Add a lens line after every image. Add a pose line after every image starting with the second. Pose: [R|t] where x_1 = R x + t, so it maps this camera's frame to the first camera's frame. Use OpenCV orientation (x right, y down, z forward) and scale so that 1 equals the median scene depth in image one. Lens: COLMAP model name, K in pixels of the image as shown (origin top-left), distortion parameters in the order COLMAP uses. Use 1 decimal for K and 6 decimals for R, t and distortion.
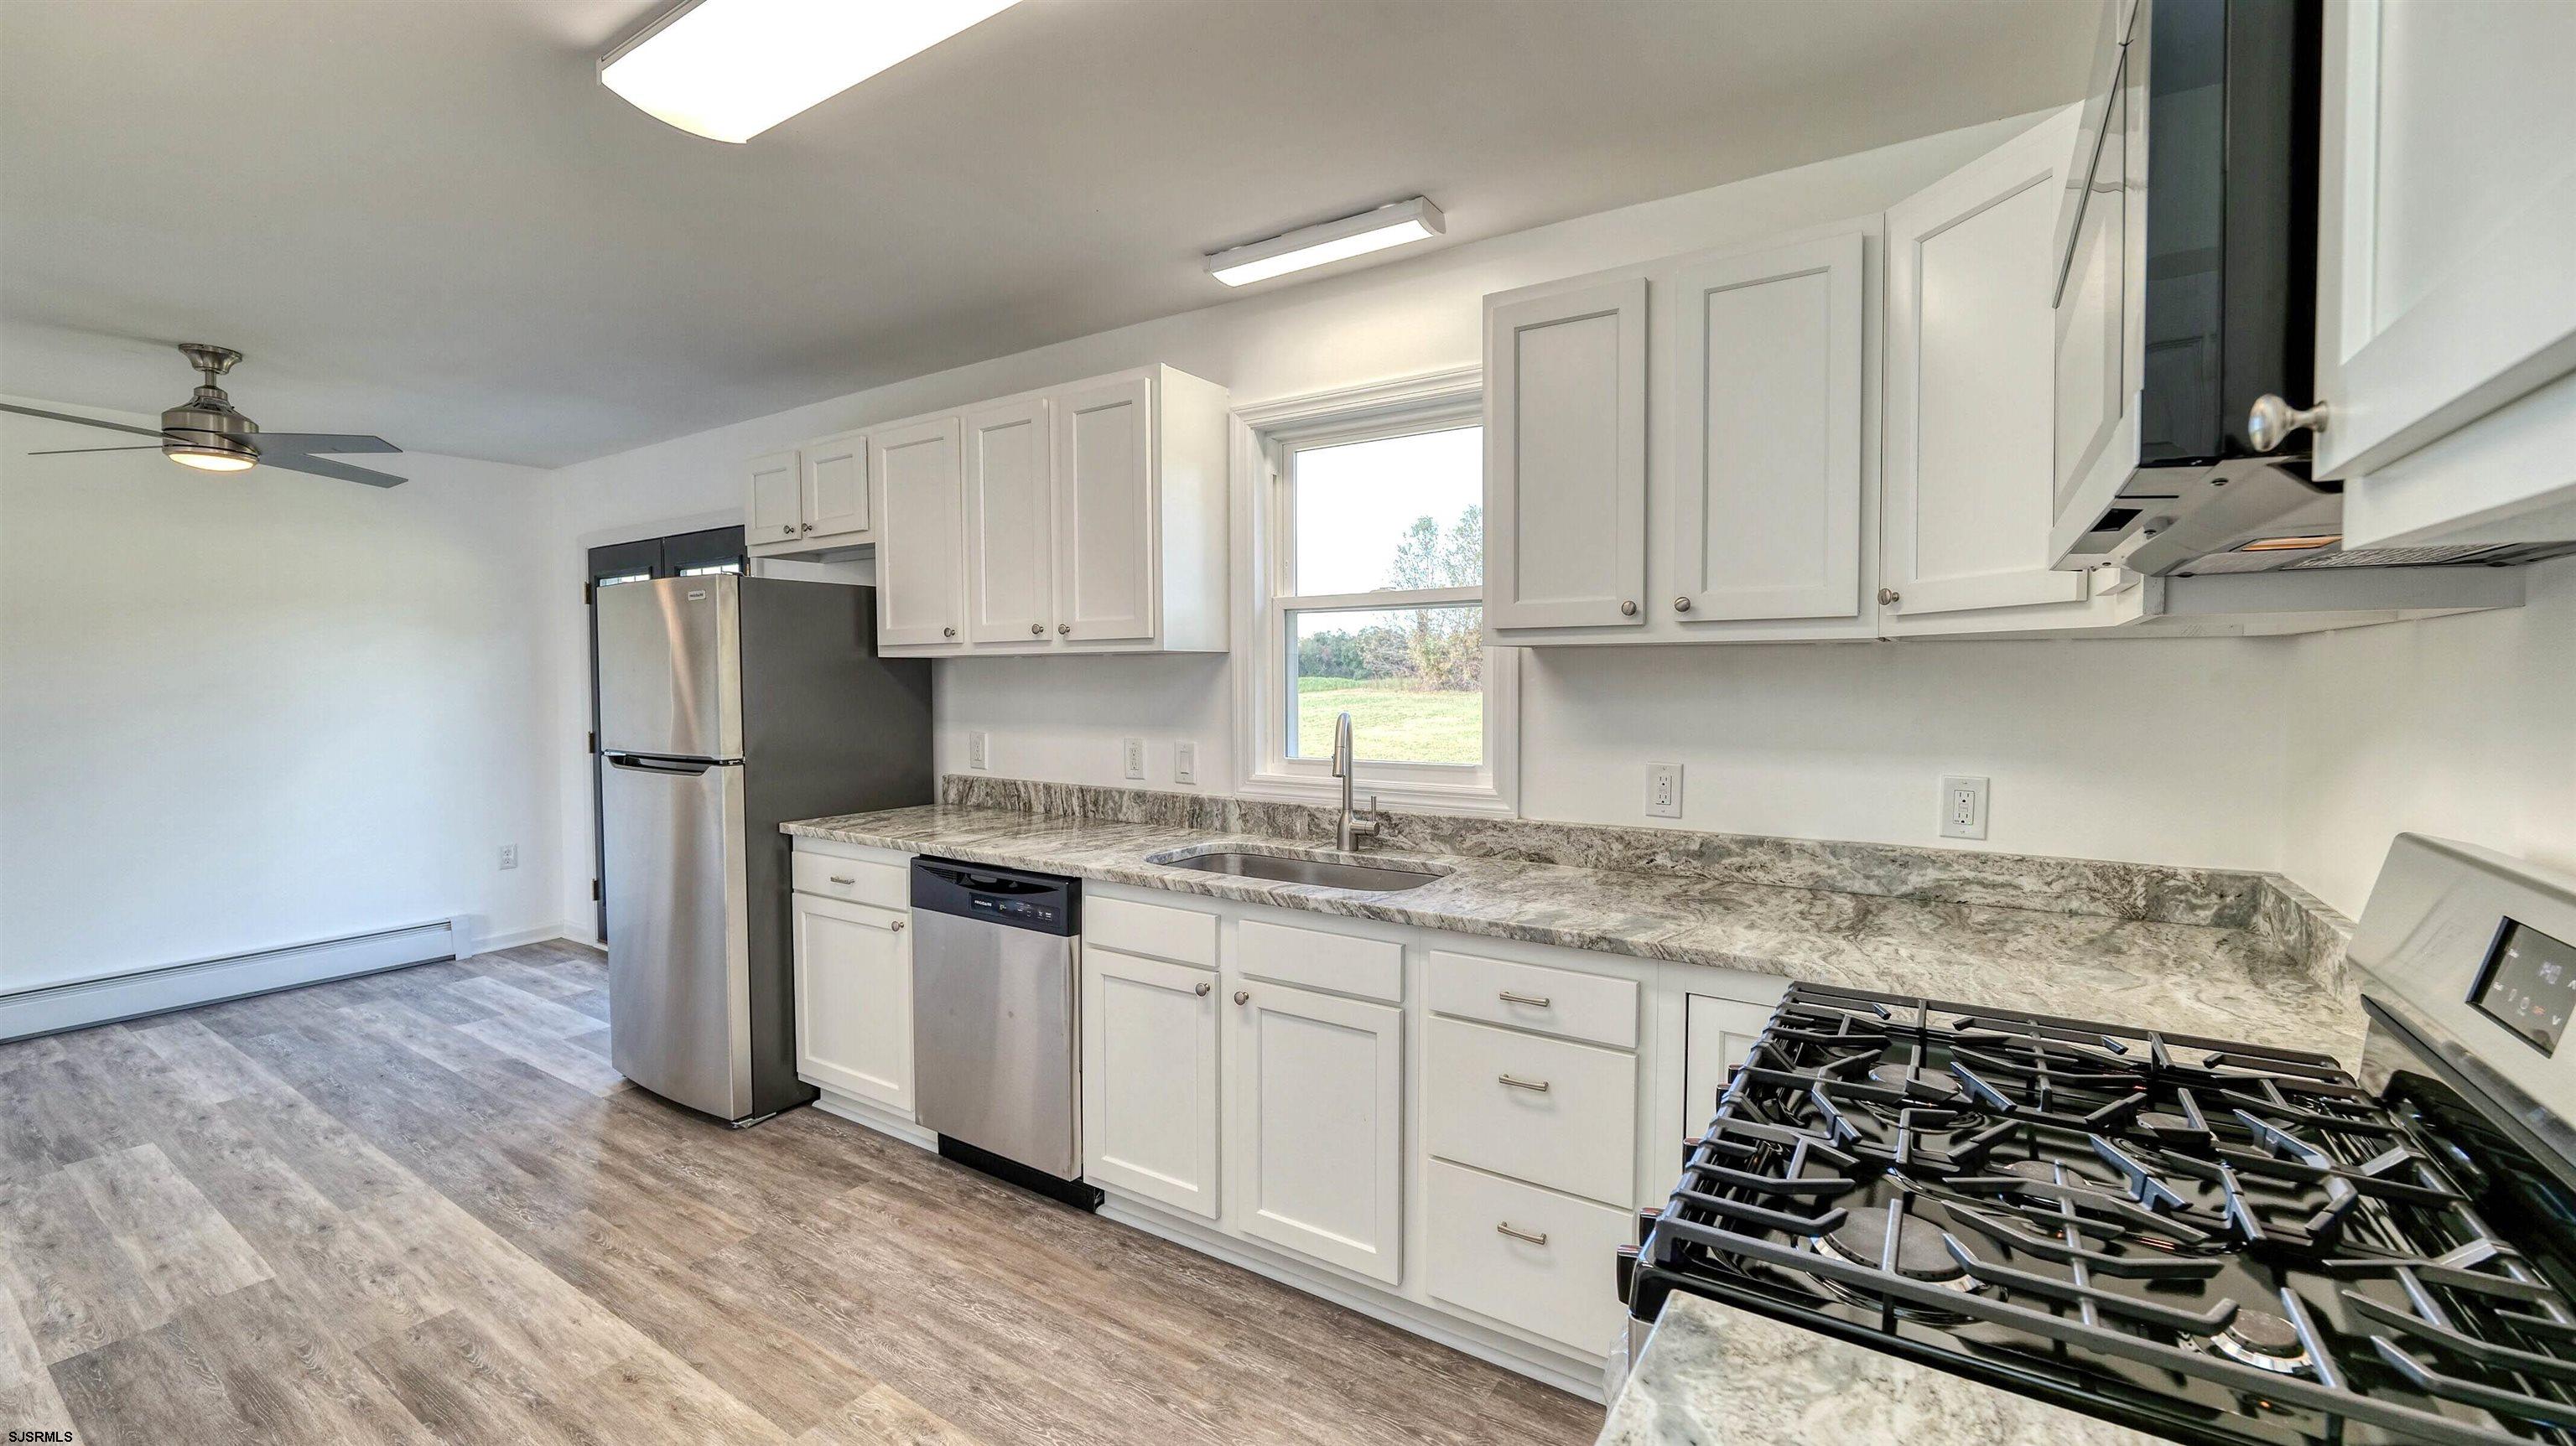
lens RADIAL K [[1046.2, 0, 1274.1], [0, 1046.2, 716.8], [0, 0, 1]] dist [-0.012596, 0.000526]
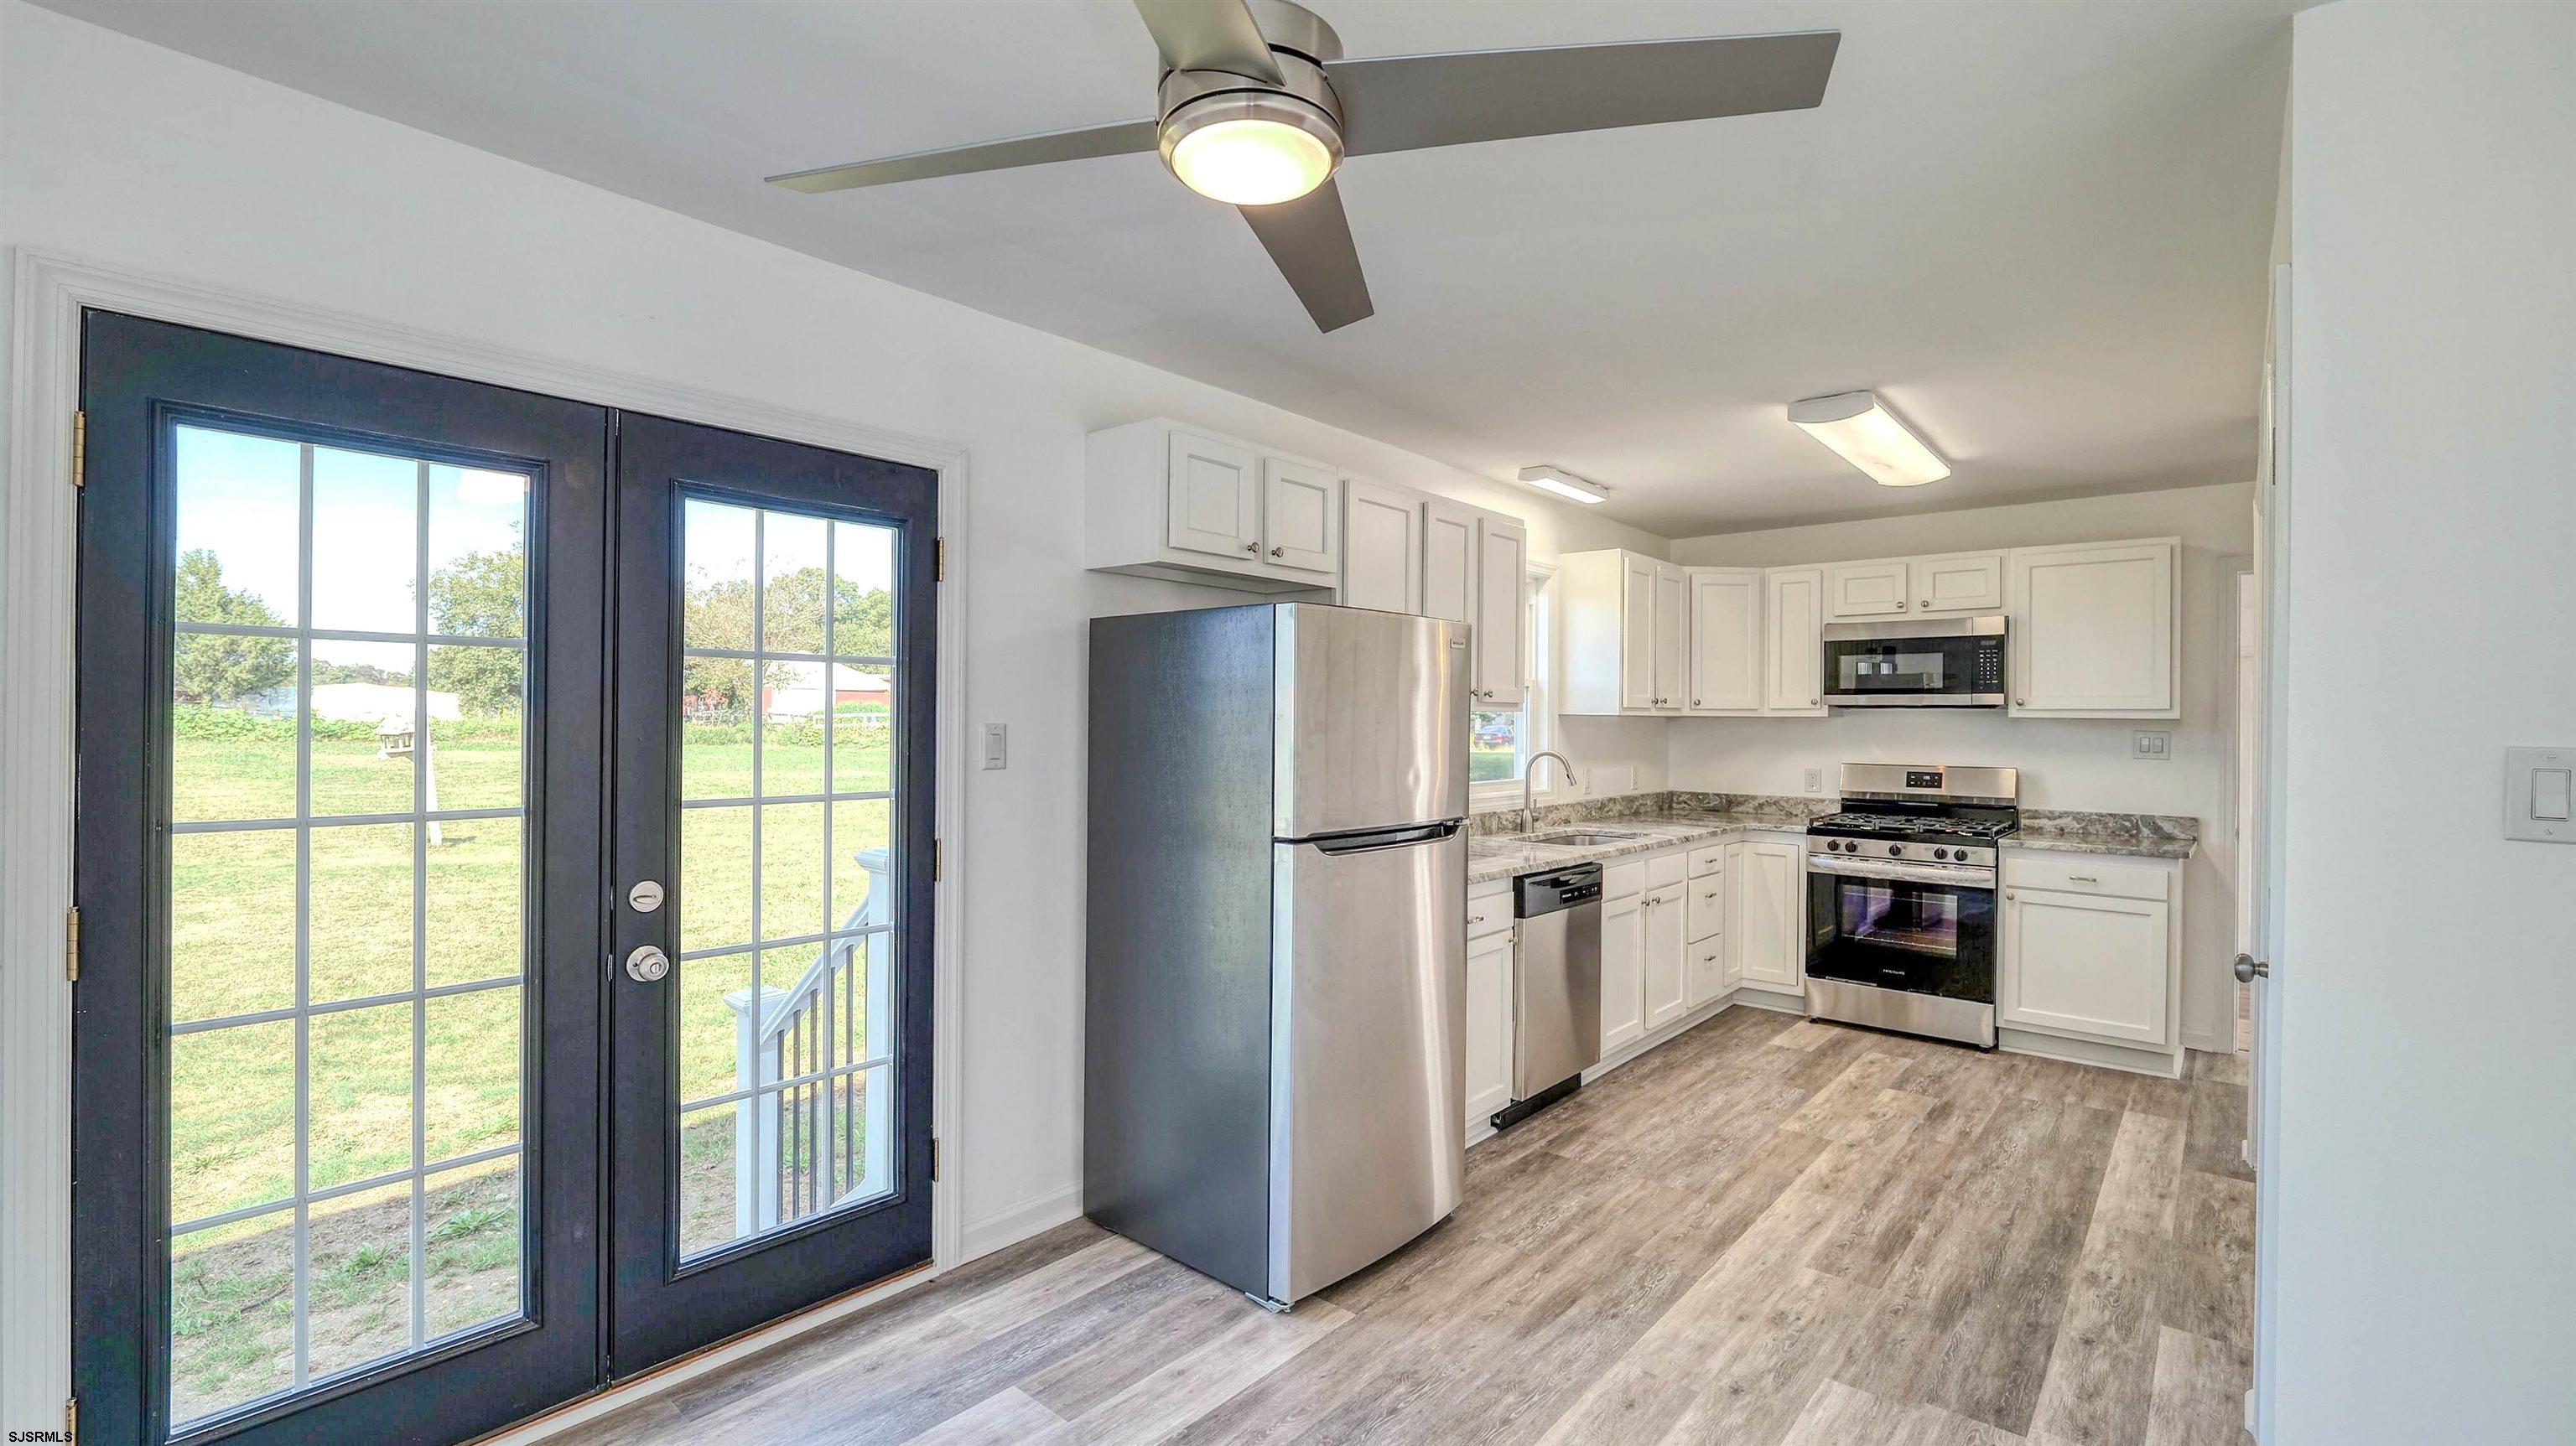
lens RADIAL K [[1117.9, 0, 1288.0], [0, 1117.9, 723.0], [0, 0, 1]] dist [-0.009377, -0.000020]
pose [[0.125695, 0.000110, 0.992069, -2.110484], [0.029634, 0.999553, -0.003865, -0.062374], [-0.991626, 0.029885, 0.125635, 1.394207]]
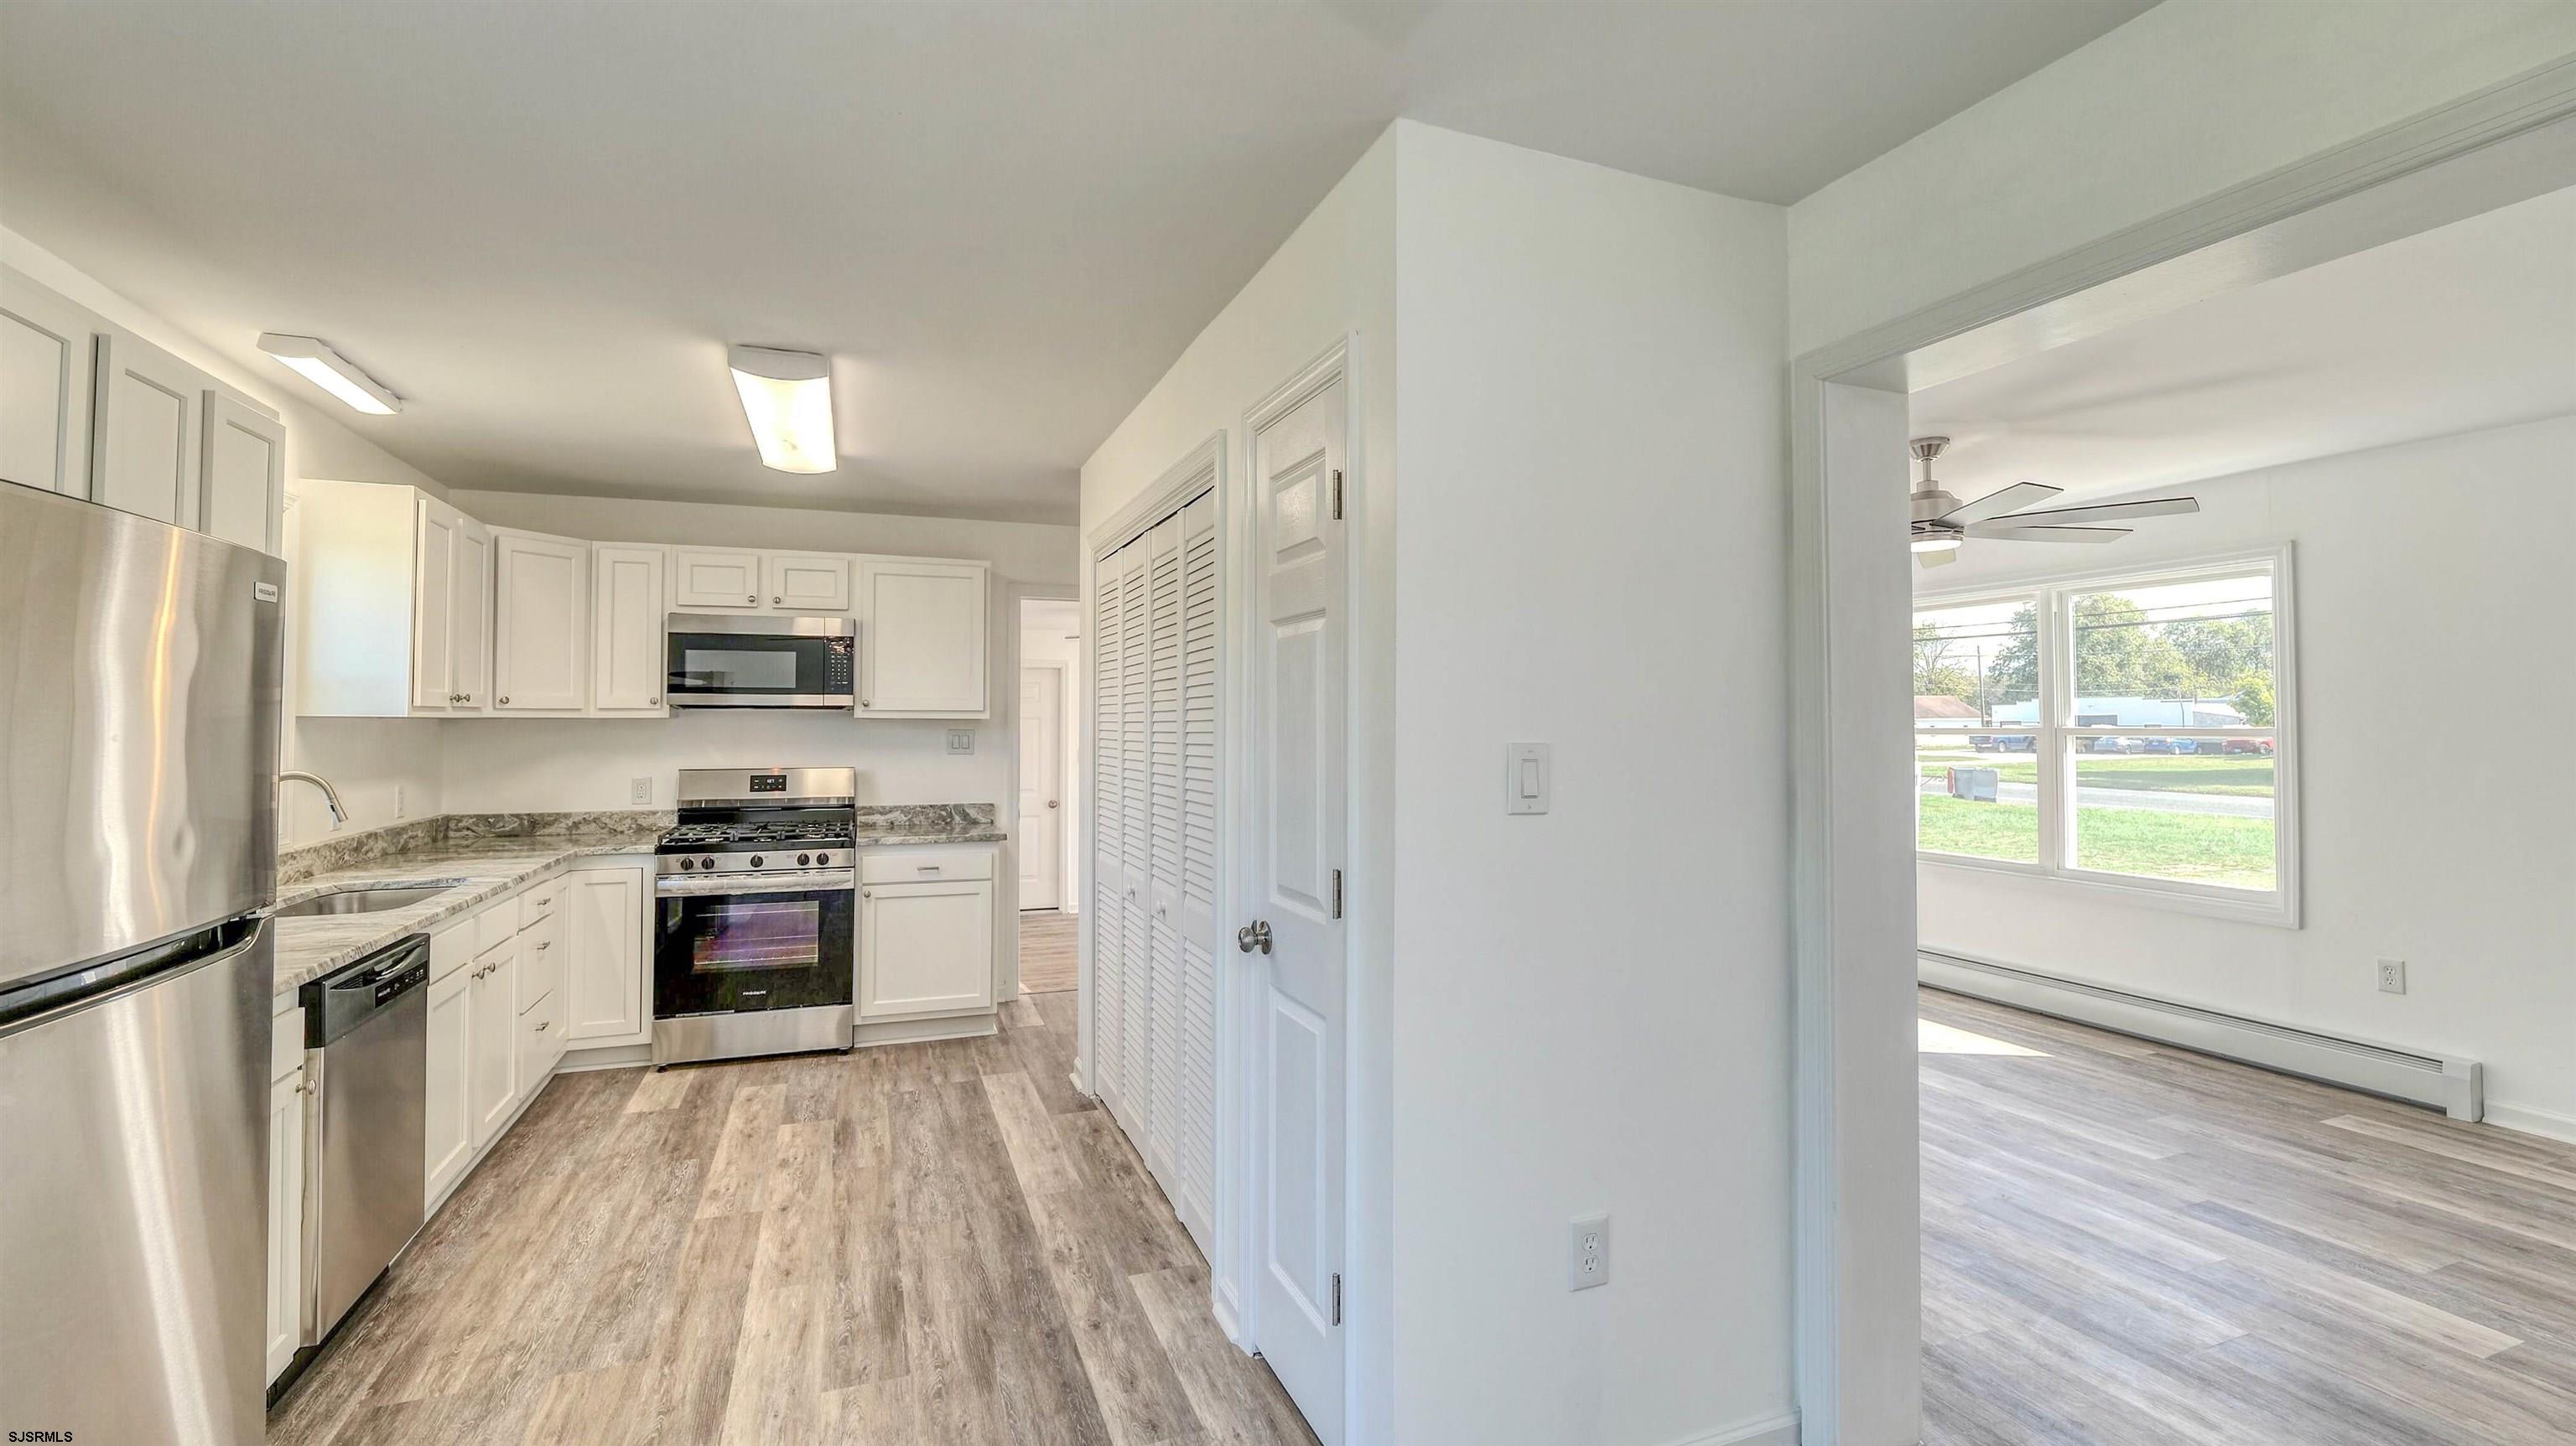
lens RADIAL K [[1092.9, 0, 1269.0], [0, 1092.9, 694.7], [0, 0, 1]] dist [-0.012258, 0.000331]
pose [[-0.808942, 0.017596, 0.587625, -1.723885], [0.024483, 0.999693, 0.003768, -0.074960], [-0.587378, 0.017435, -0.809125, 1.550672]]
